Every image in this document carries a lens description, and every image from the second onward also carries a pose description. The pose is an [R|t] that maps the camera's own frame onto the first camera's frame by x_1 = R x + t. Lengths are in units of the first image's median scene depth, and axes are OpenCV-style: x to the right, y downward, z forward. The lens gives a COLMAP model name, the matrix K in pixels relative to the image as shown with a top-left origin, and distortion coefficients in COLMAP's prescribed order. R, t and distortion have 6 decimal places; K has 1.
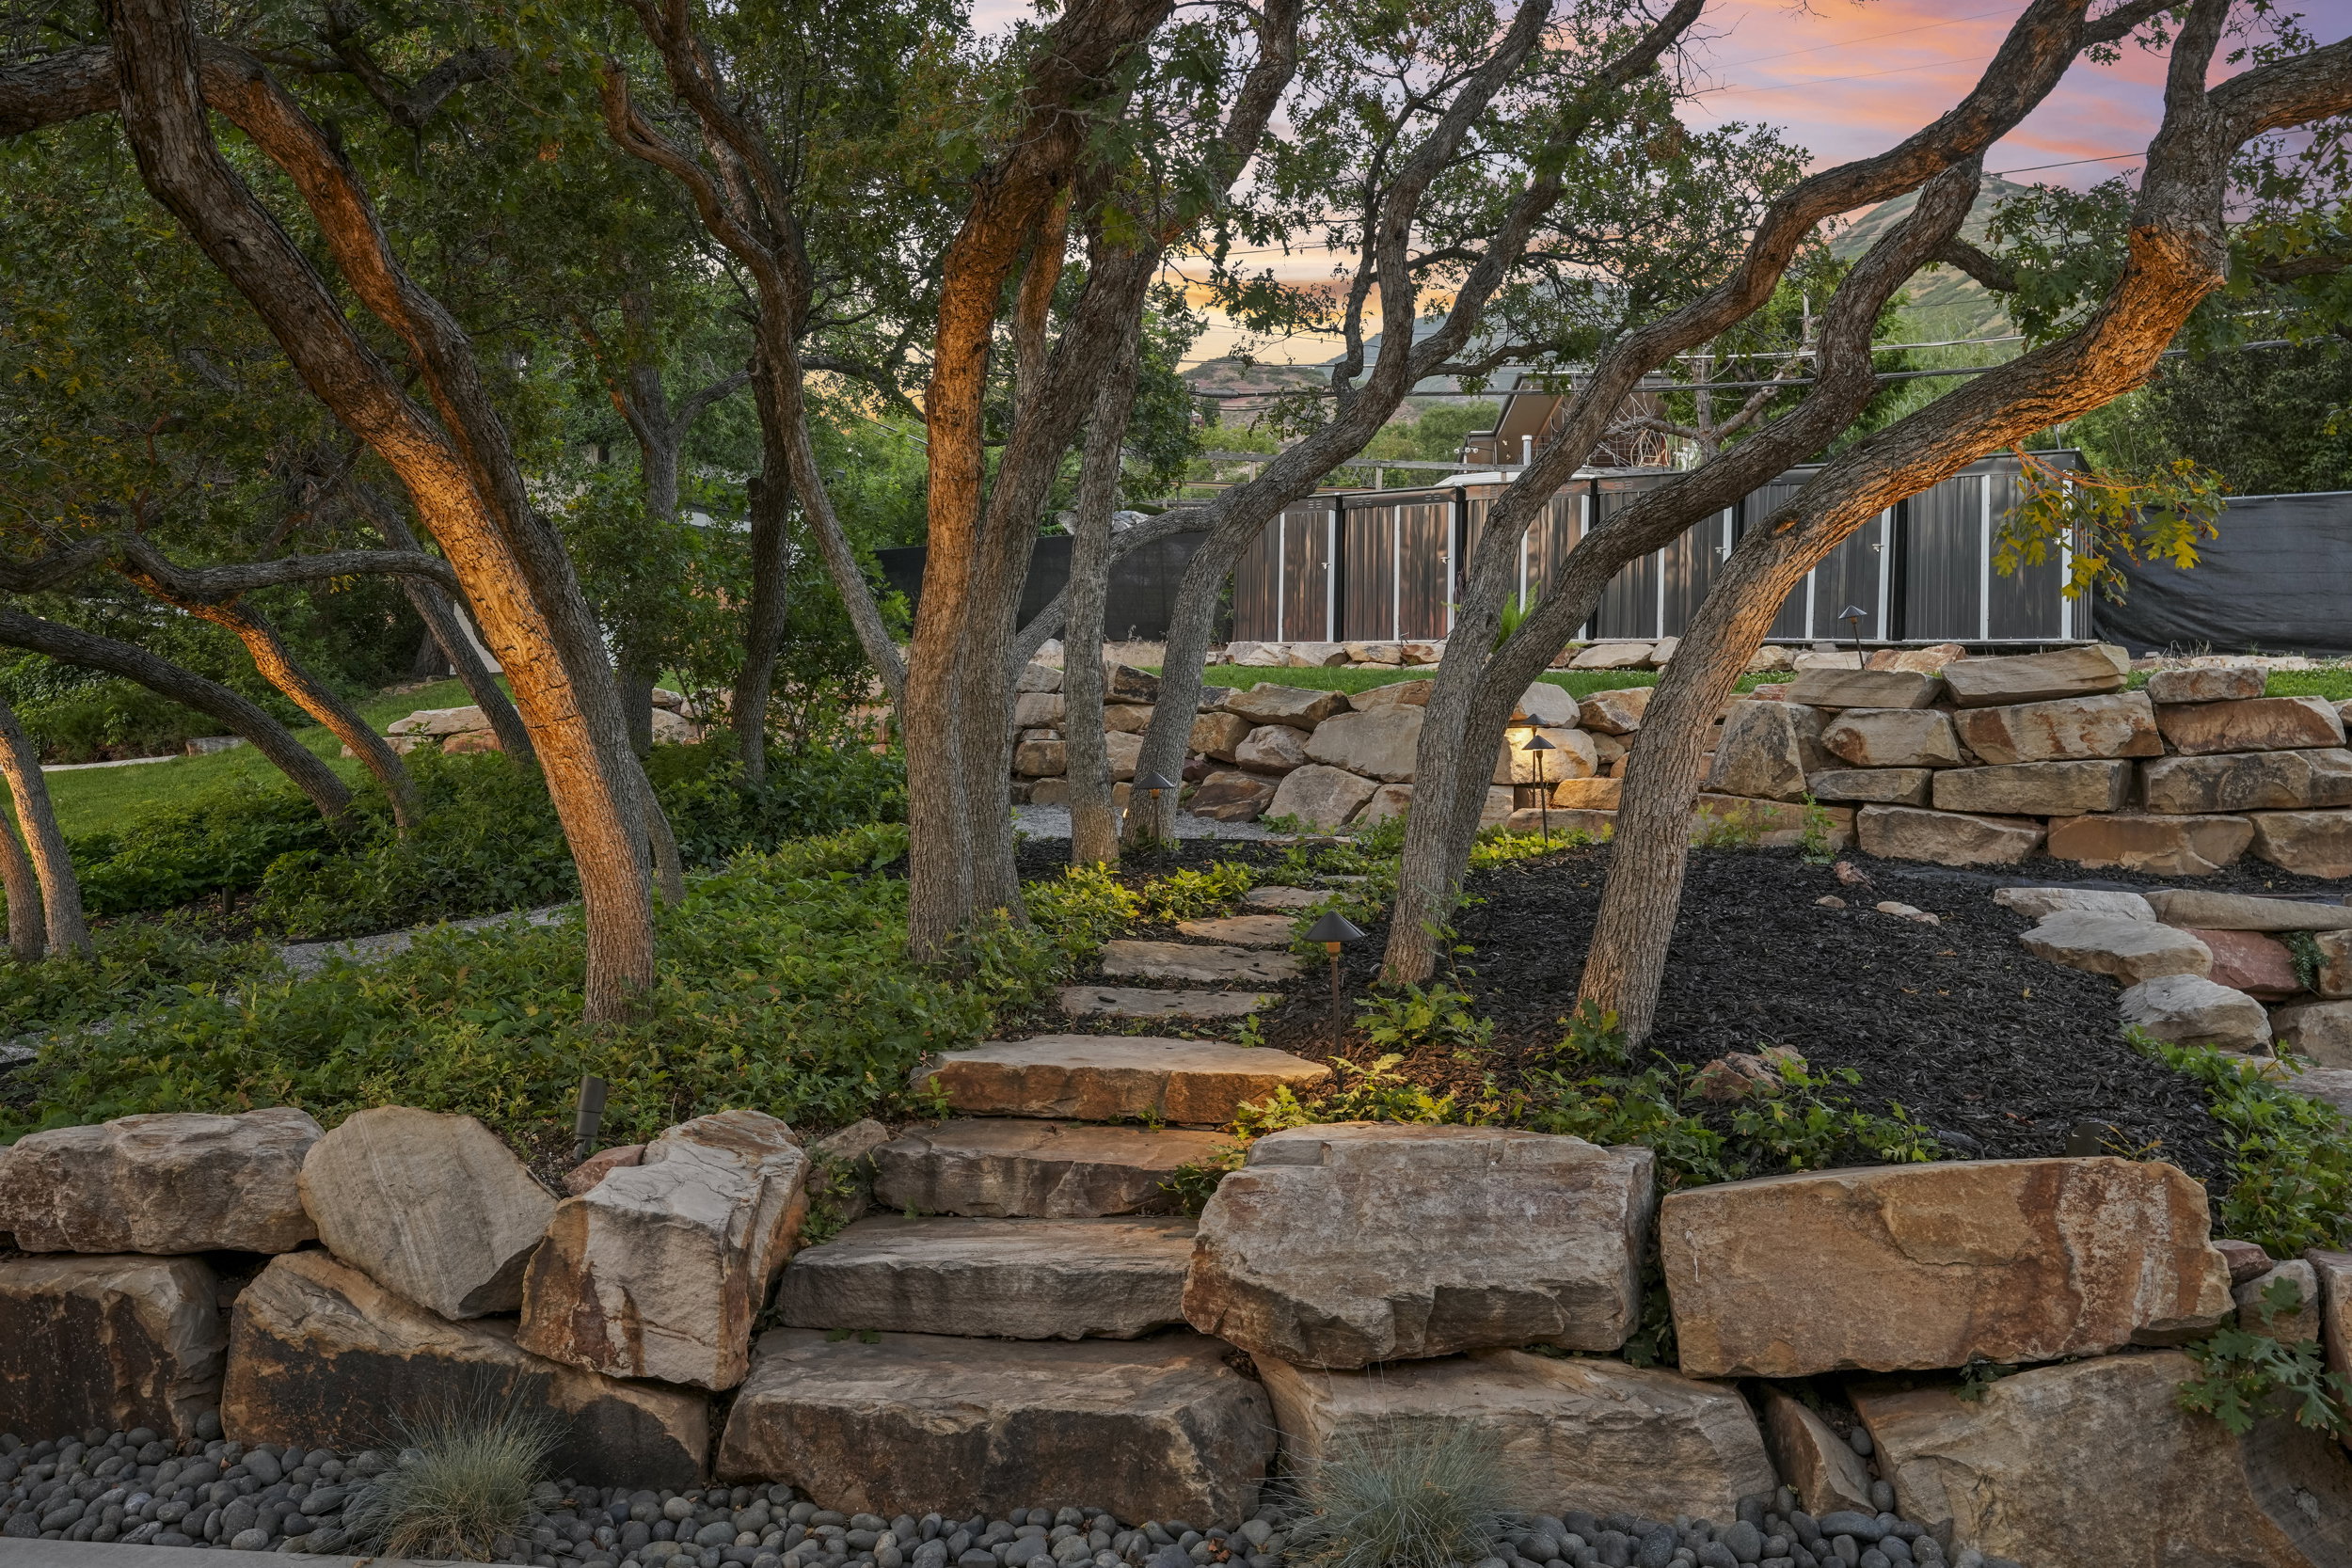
lens RADIAL K [[1880.5, 0, 1176.3], [0, 1880.5, 624.6], [0, 0, 1]] dist [0.002151, 0.038233]
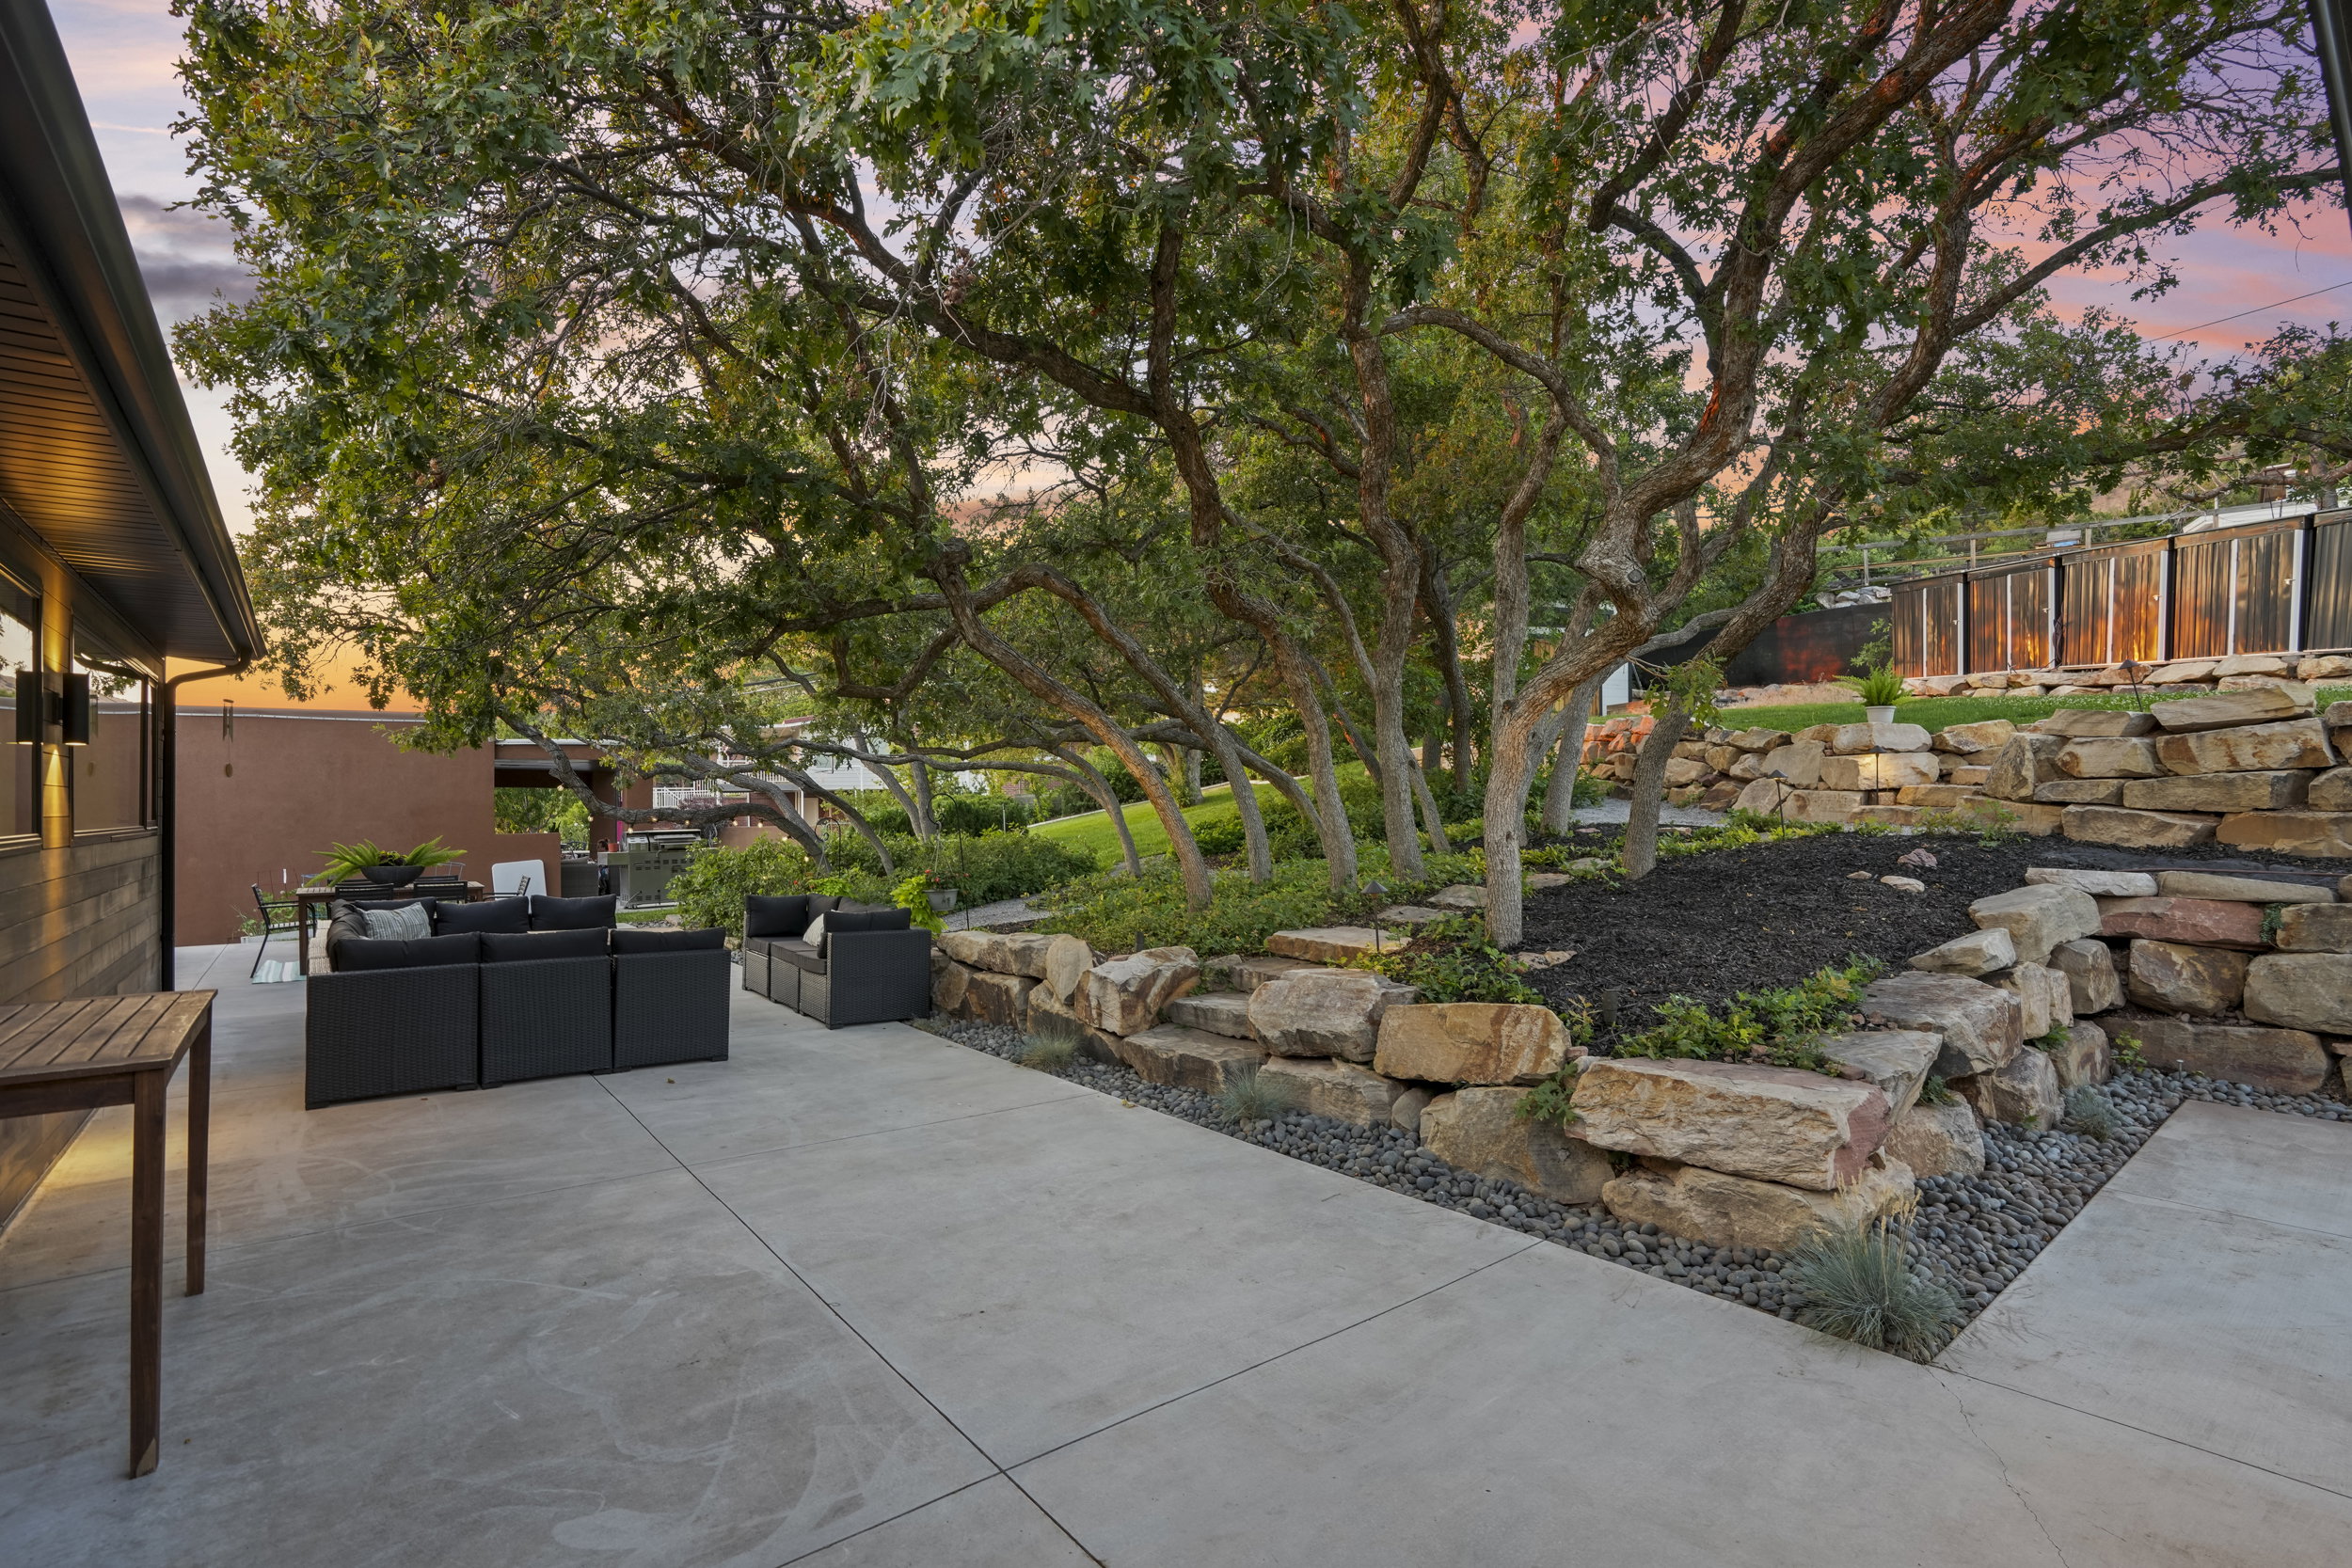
lens RADIAL K [[1114.7, 0, 1170.1], [0, 1114.7, 794.7], [0, 0, 1]] dist [-0.063914, 0.024600]
pose [[0.753891, -0.016959, -0.656781, 0.400375], [0.089198, 0.993053, 0.076745, -0.040544], [0.650916, -0.116441, 0.750166, -0.090202]]
